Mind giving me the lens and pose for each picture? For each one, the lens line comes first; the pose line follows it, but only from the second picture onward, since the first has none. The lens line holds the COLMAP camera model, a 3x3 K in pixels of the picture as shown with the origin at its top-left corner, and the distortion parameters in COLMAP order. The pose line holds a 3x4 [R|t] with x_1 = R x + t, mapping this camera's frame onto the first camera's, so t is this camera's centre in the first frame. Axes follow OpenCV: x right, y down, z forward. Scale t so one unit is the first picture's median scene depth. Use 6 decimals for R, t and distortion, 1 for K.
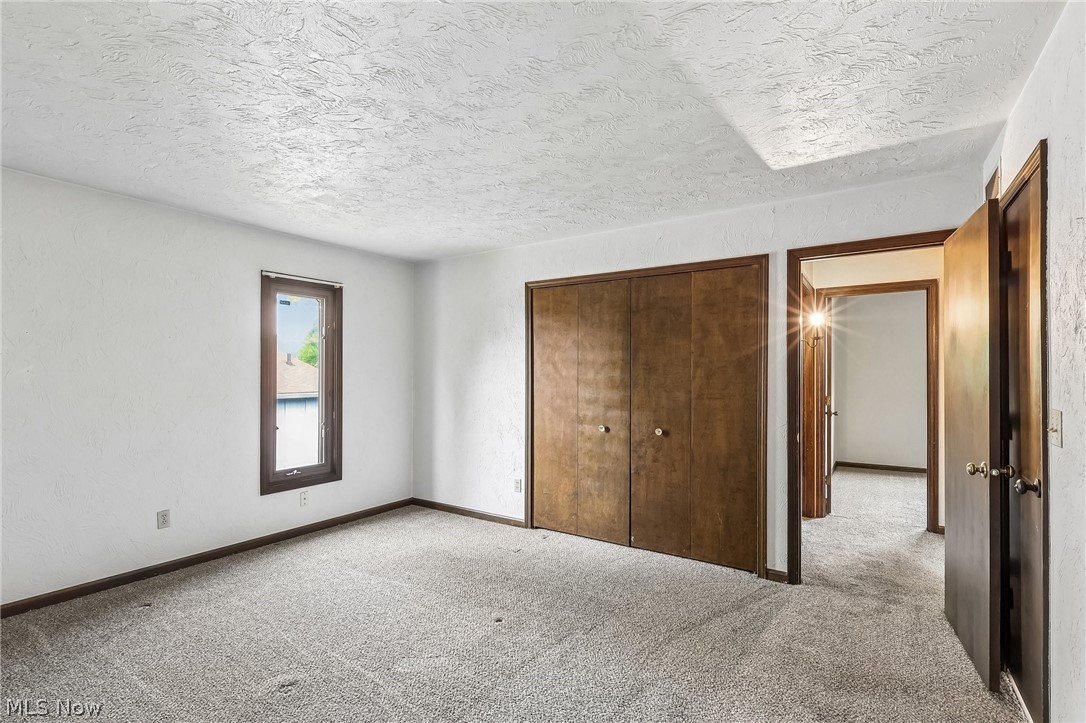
lens RADIAL K [[506.8, 0, 539.6], [0, 506.8, 369.7], [0, 0, 1]] dist [-0.002189, 0.001484]
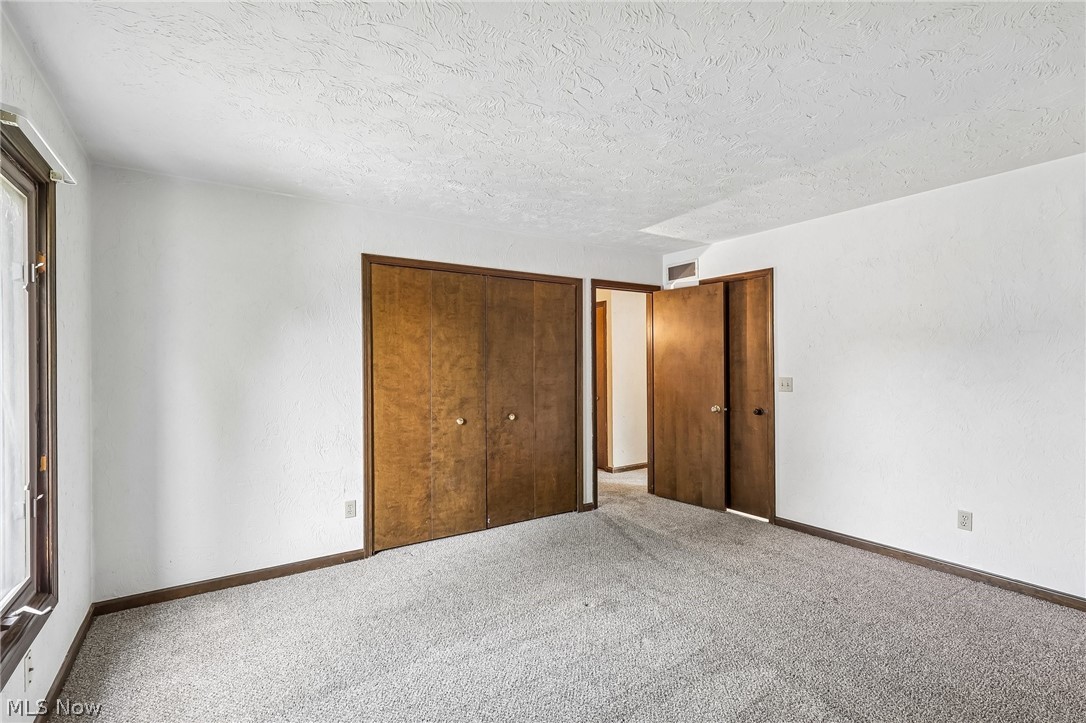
lens RADIAL K [[506.8, 0, 542.6], [0, 506.8, 363.7], [0, 0, 1]] dist [-0.002189, 0.001484]
pose [[0.378903, -0.002305, 0.925434, -0.762190], [0.000503, 0.999997, 0.002285, 0.001581], [-0.925436, -0.000401, 0.378903, 0.494828]]
